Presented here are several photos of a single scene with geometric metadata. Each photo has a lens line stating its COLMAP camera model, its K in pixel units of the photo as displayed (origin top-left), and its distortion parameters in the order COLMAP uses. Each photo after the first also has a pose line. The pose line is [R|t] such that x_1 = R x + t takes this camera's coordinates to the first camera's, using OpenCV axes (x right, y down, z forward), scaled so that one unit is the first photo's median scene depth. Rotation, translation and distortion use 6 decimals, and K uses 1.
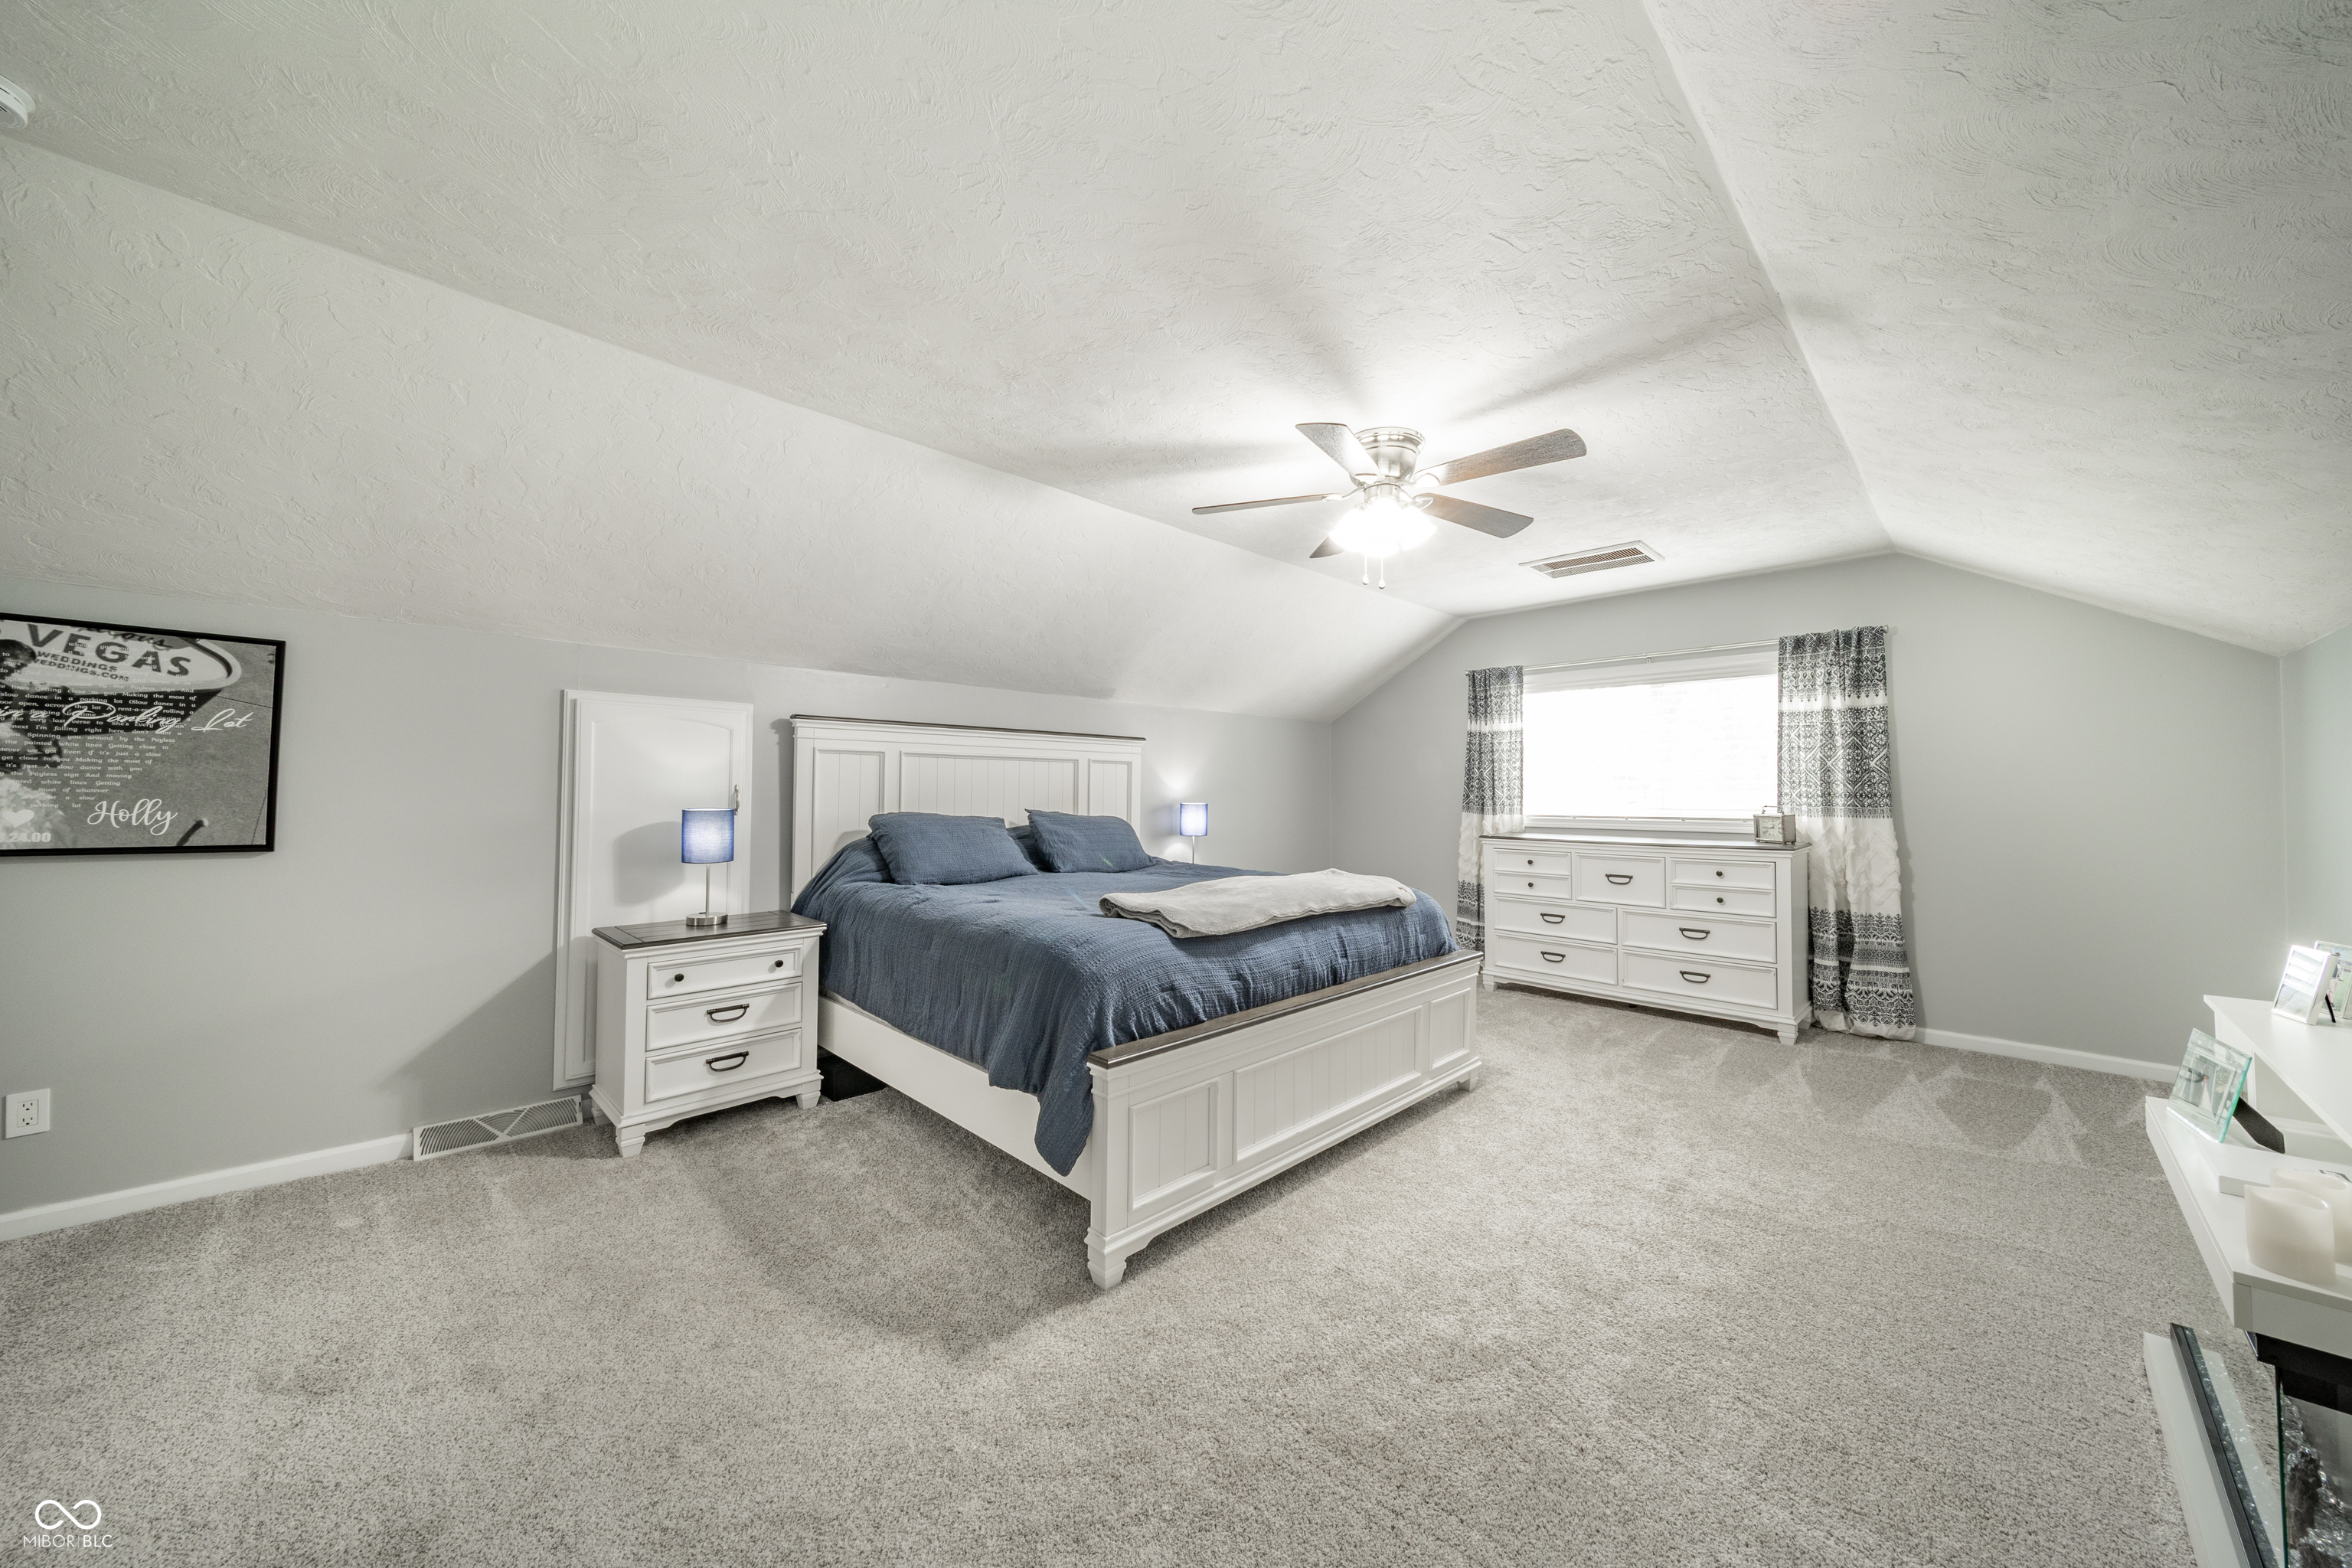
lens RADIAL K [[849.0, 0, 1196.9], [0, 849.0, 797.8], [0, 0, 1]] dist [0.000592, 0.000007]
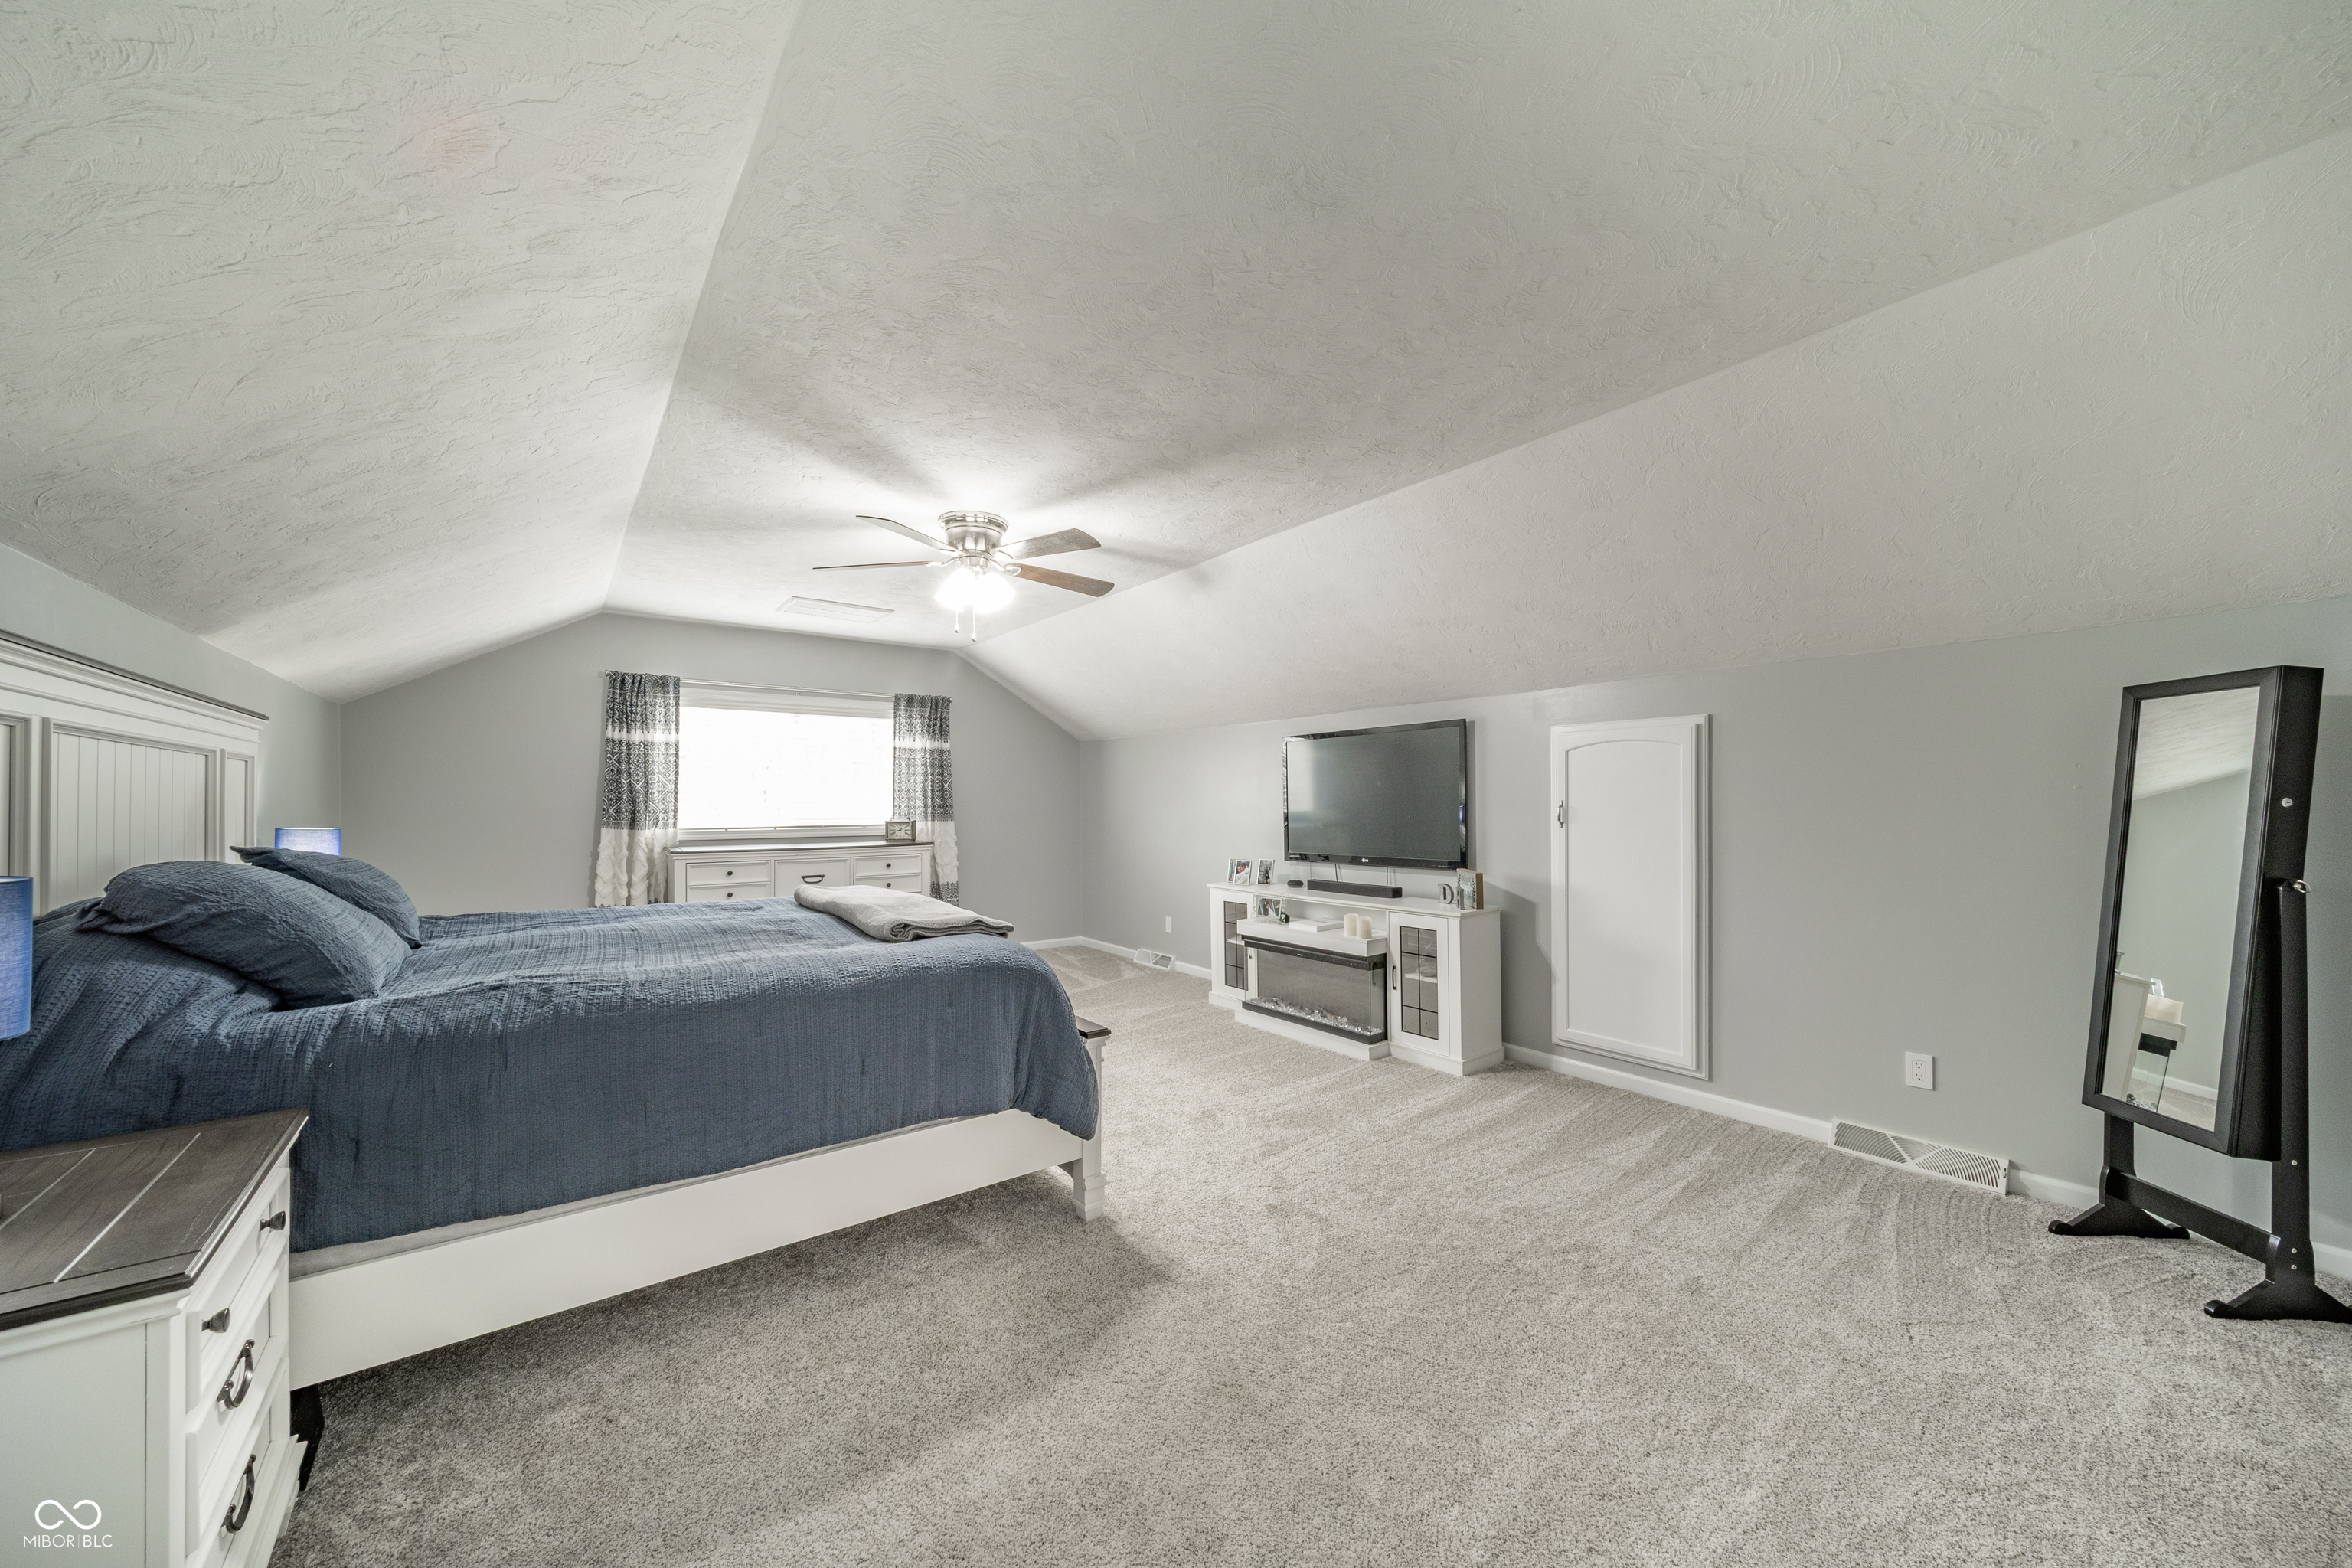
lens RADIAL K [[849.0, 0, 1196.9], [0, 849.0, 797.8], [0, 0, 1]] dist [0.000592, 0.000007]
pose [[0.112812, 0.009280, 0.993573, -0.613194], [0.014772, 0.999830, -0.011016, 0.004547], [-0.993506, 0.015919, 0.112656, 0.341246]]
